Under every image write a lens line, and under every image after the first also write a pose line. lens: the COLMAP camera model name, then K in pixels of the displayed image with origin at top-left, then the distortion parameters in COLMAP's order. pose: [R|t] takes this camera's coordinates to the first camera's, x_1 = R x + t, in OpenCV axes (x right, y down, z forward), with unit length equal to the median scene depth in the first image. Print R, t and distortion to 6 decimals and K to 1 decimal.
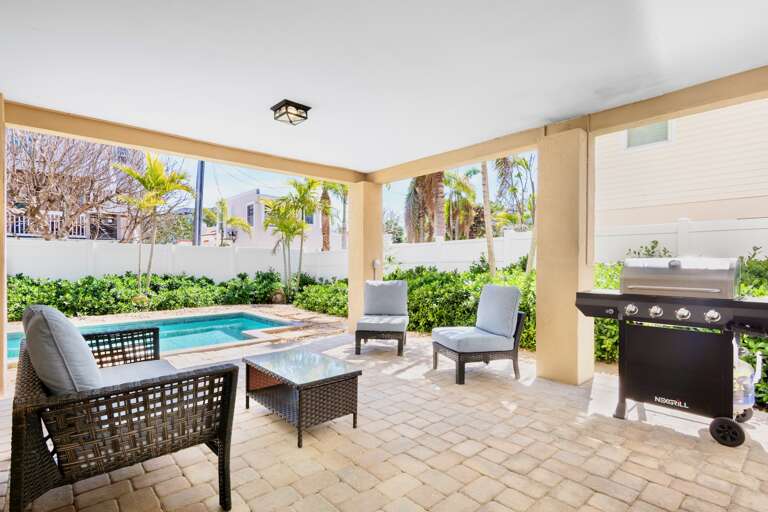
lens RADIAL K [[384.7, 0, 381.6], [0, 384.7, 259.1], [0, 0, 1]] dist [0.002371, 0.000133]
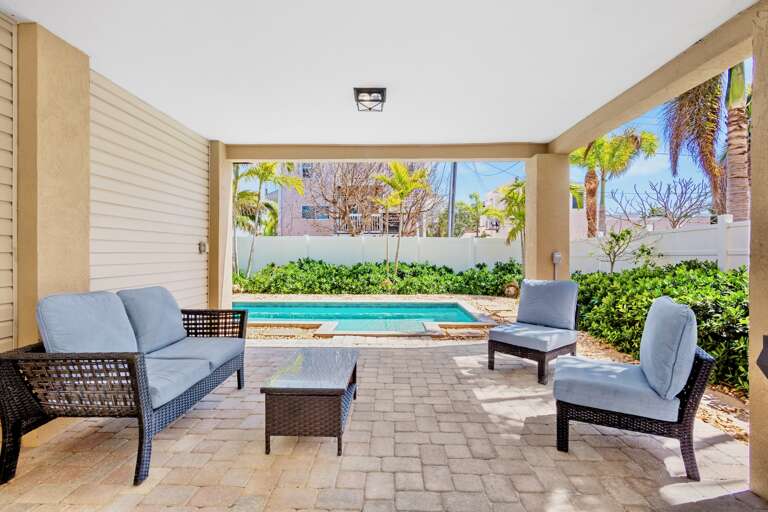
lens RADIAL K [[379.2, 0, 381.9], [0, 379.2, 245.5], [0, 0, 1]] dist [0.001778, -0.000205]
pose [[0.727246, -0.008391, -0.686326, 0.212526], [0.004156, 0.999961, -0.007821, -0.005880], [0.686364, 0.002836, 0.727252, 0.168938]]
